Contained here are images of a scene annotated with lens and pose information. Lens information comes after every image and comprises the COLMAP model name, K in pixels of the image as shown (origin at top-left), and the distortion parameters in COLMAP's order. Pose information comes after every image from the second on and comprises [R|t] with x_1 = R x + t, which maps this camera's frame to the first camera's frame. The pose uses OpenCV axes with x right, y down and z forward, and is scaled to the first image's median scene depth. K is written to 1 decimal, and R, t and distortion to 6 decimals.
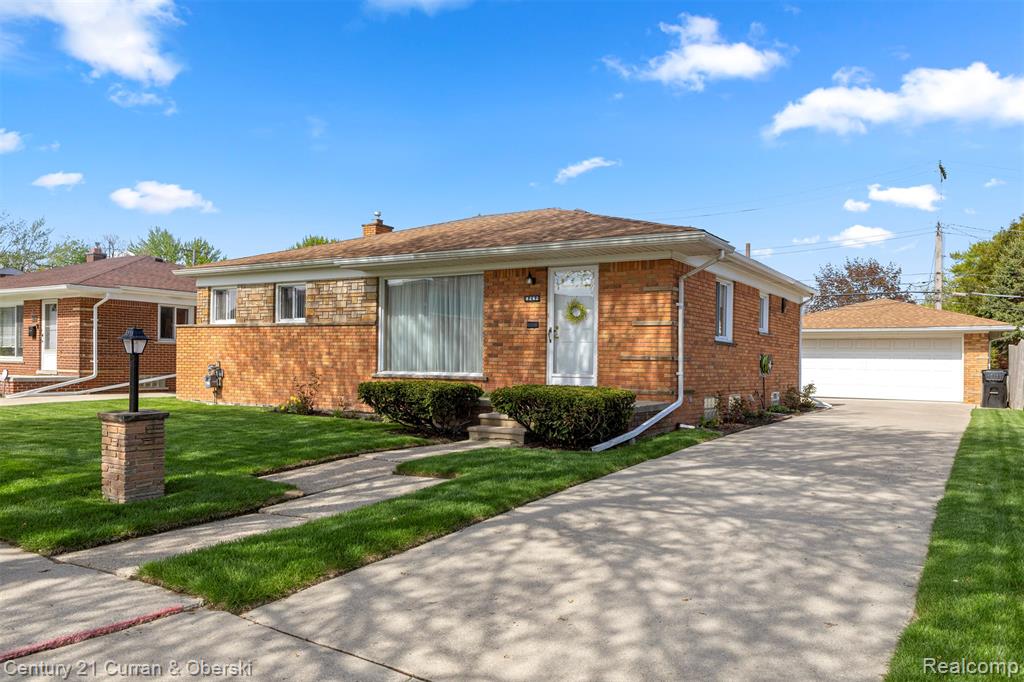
lens RADIAL K [[756.9, 0, 514.3], [0, 756.9, 355.1], [0, 0, 1]] dist [0.038150, -0.031432]
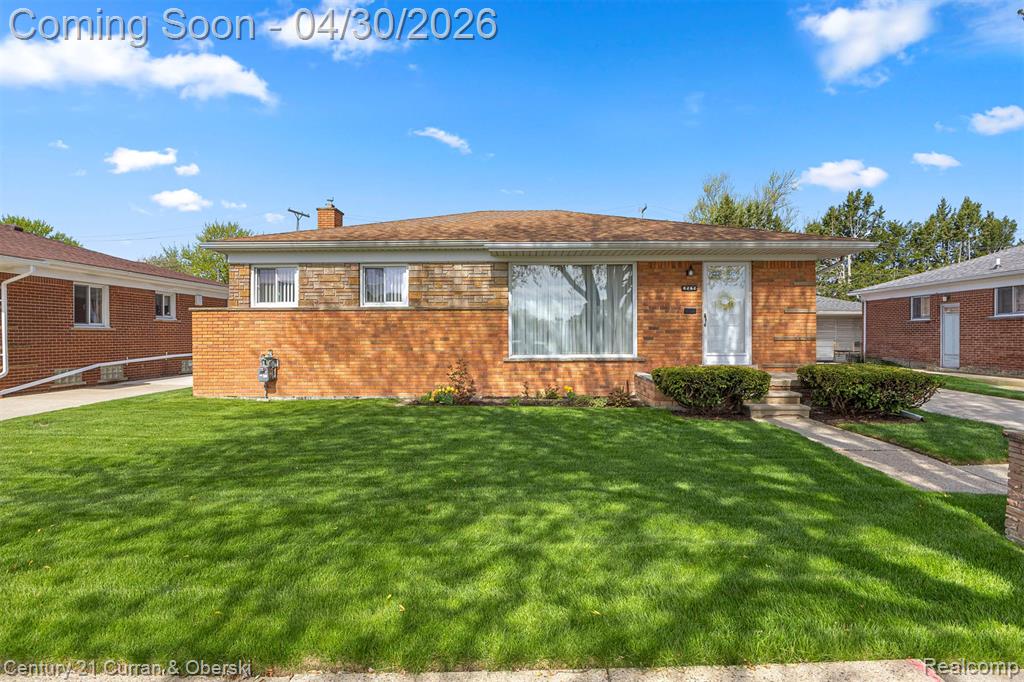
lens RADIAL K [[612.4, 0, 512.0], [0, 612.4, 341.0], [0, 0, 1]] dist [-0.028187, 0.000899]
pose [[0.854900, -0.014831, 0.518581, -0.689325], [0.012949, 0.999890, 0.007250, -0.004789], [-0.518631, 0.000517, 0.854998, 0.347217]]
